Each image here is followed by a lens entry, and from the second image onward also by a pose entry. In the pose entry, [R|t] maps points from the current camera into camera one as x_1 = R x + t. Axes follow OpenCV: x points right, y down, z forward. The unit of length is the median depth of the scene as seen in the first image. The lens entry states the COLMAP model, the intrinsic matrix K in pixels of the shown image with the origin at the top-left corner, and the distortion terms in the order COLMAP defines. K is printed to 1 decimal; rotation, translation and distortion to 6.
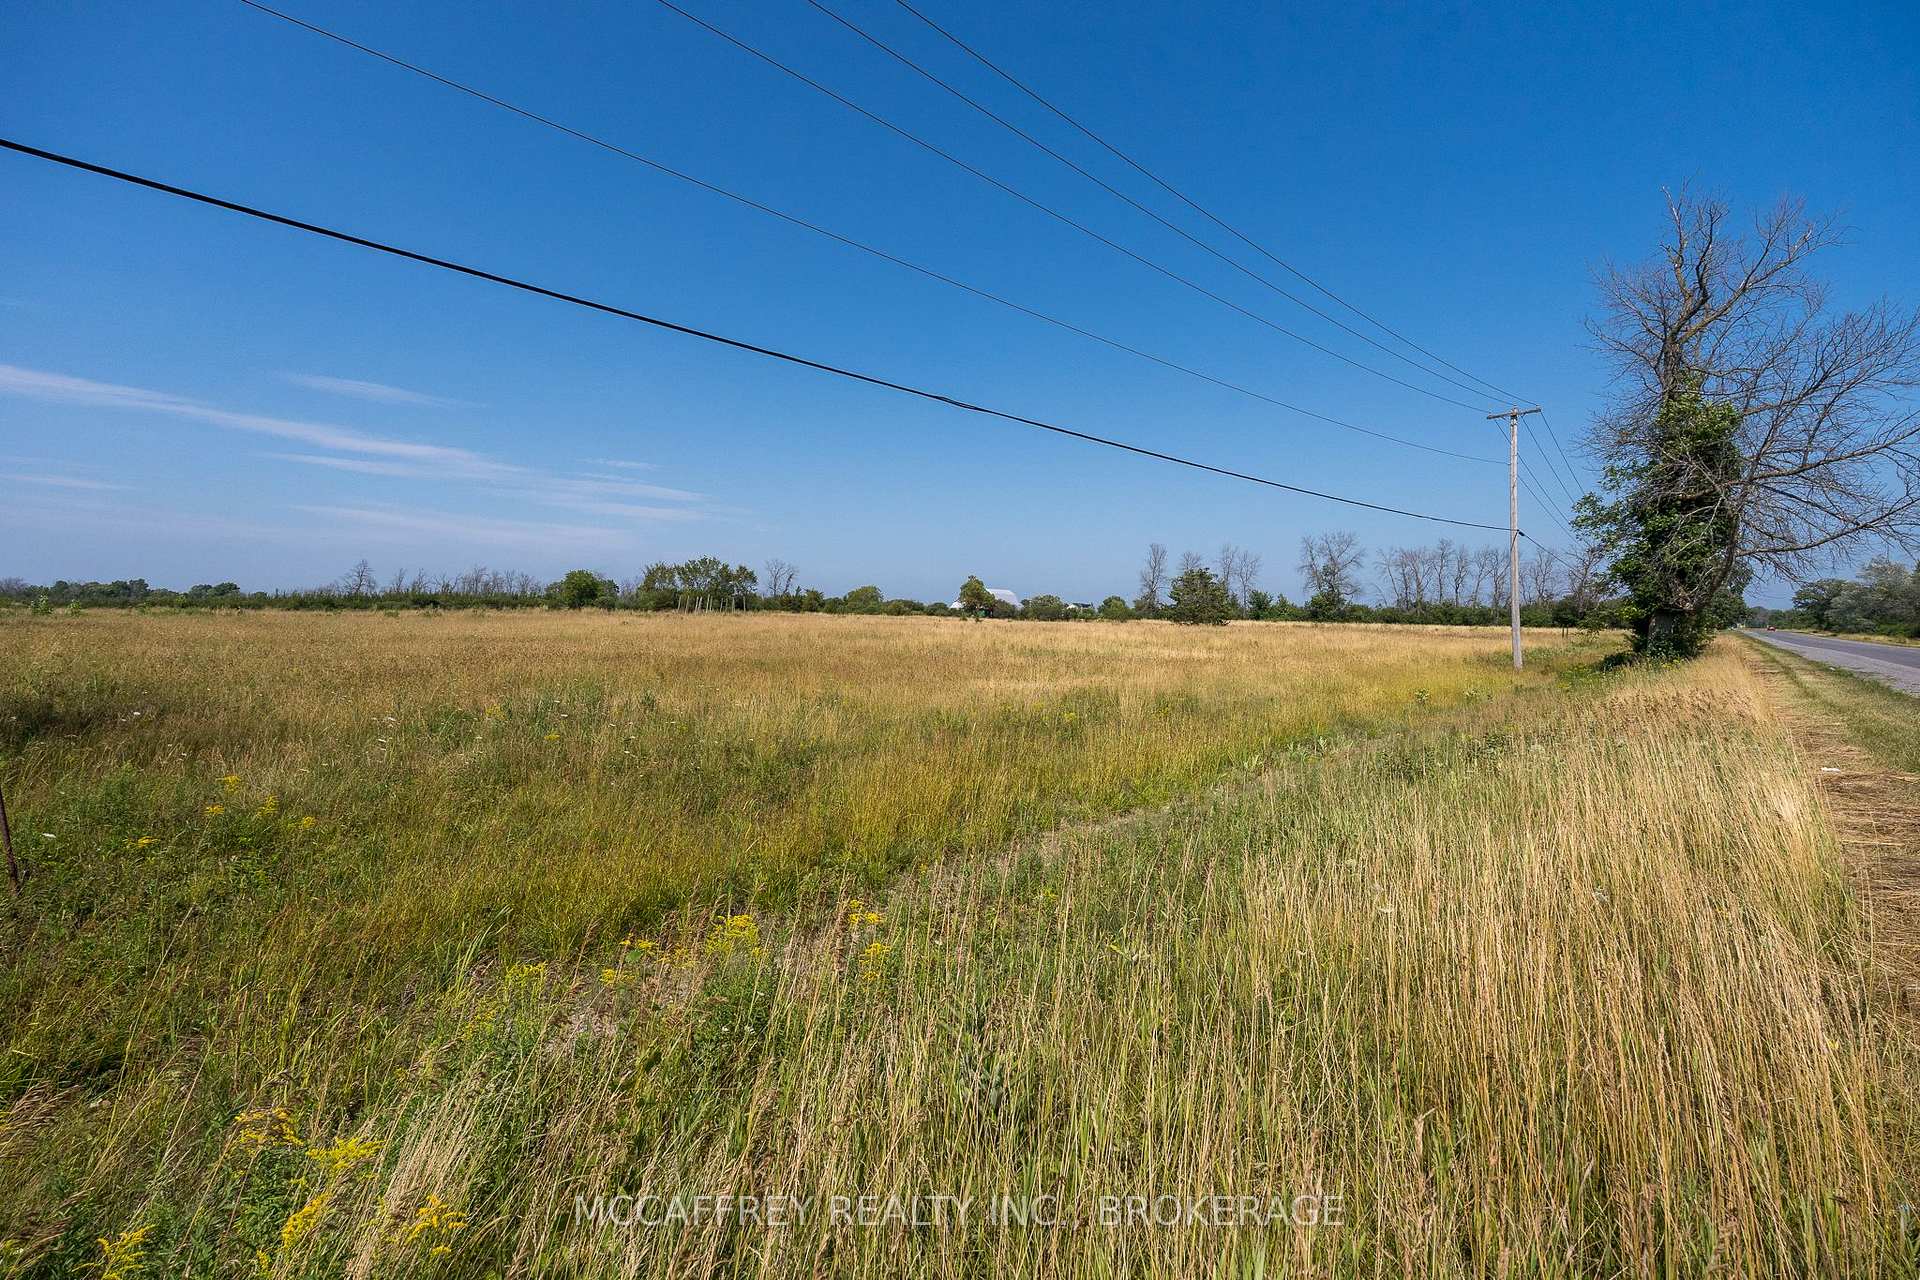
lens RADIAL K [[895.2, 0, 954.1], [0, 895.2, 630.5], [0, 0, 1]] dist [-0.001726, -0.000368]
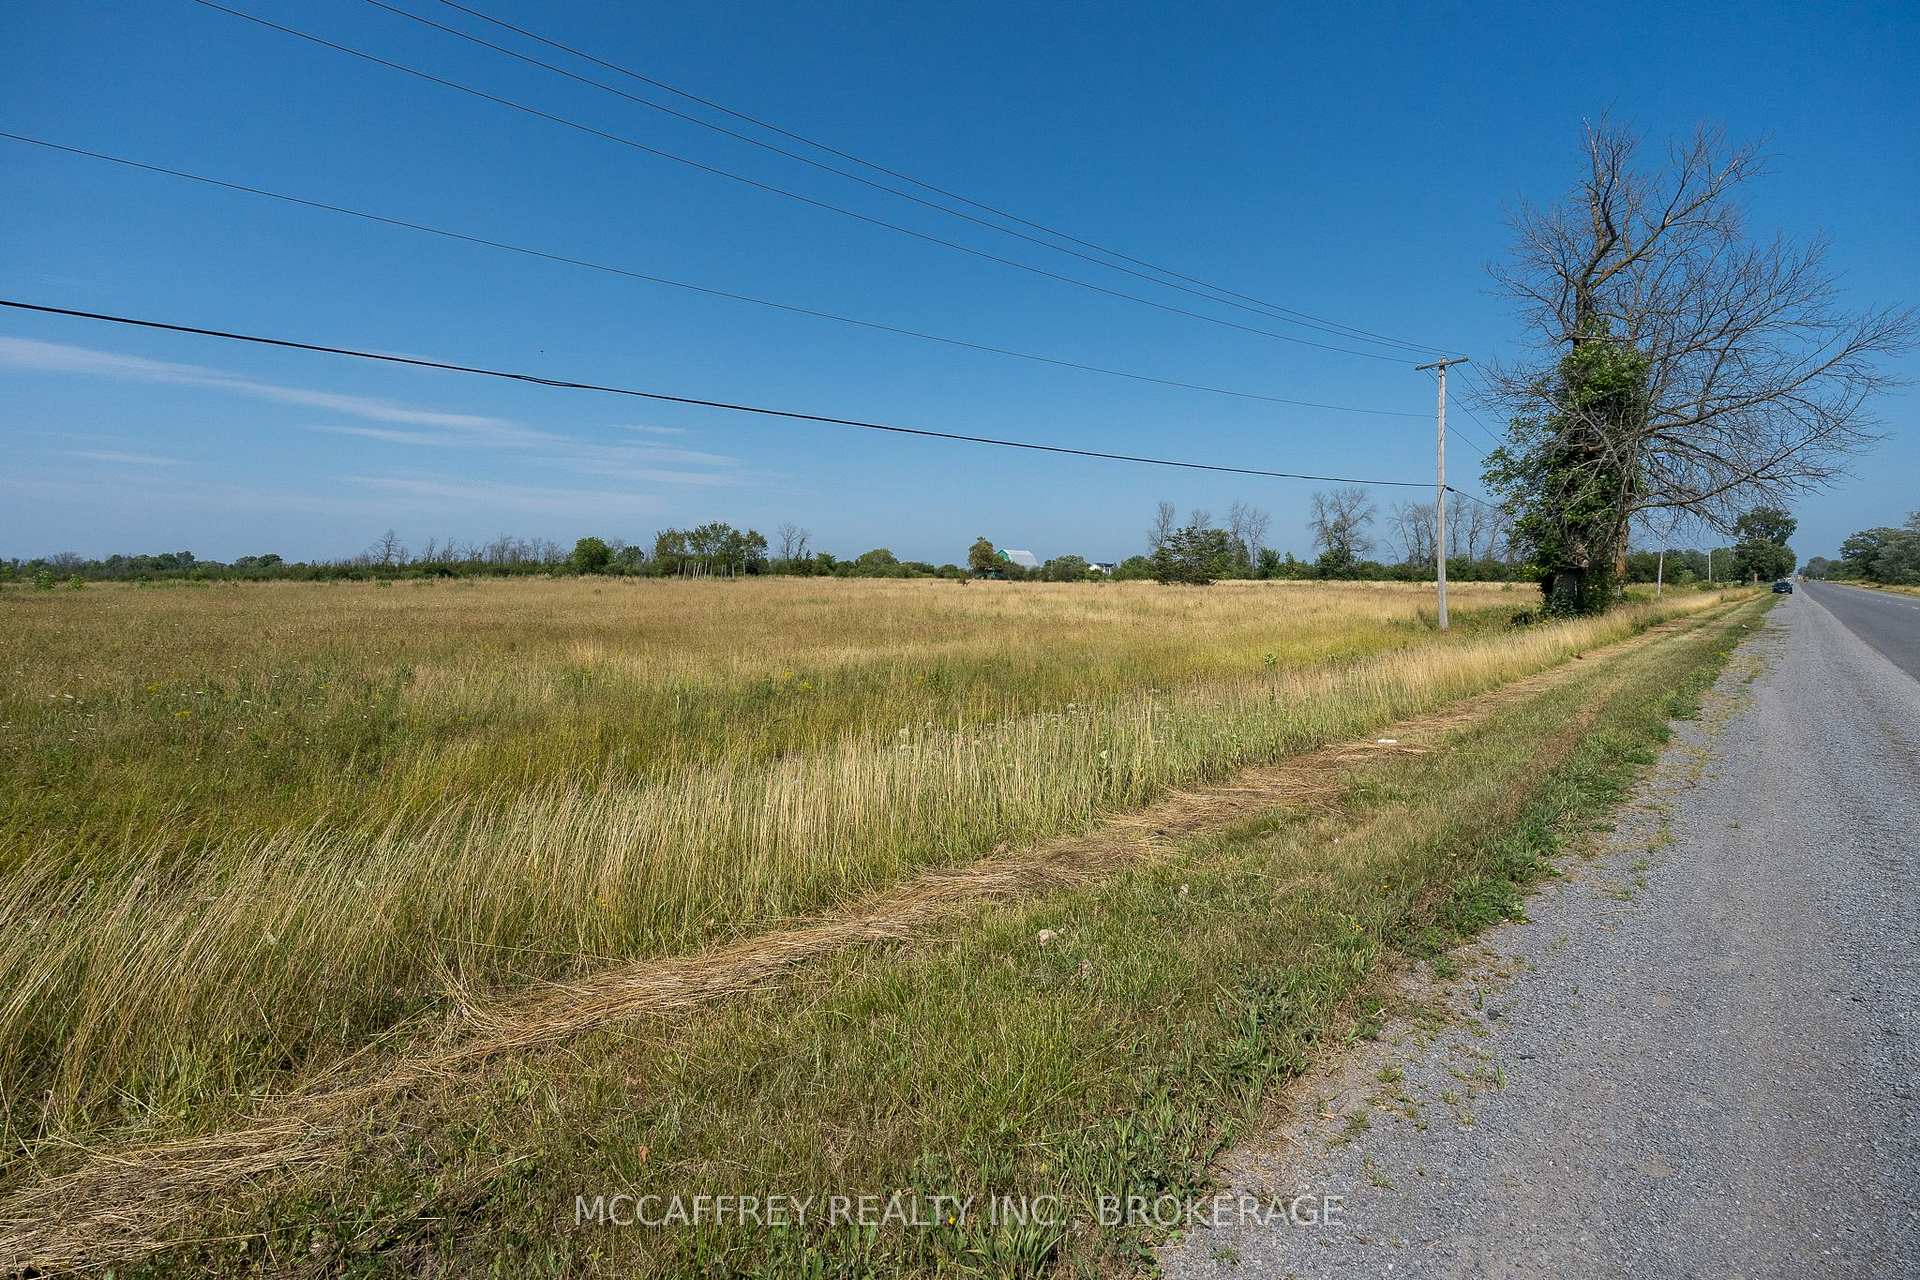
lens RADIAL K [[895.2, 0, 1106.3], [0, 895.2, 643.8], [0, 0, 1]] dist [-0.001726, -0.000368]
pose [[0.998977, -0.008640, -0.044391, 0.201436], [0.011448, 0.997923, 0.063390, -0.004129], [0.043751, -0.063834, 0.997001, 0.000825]]
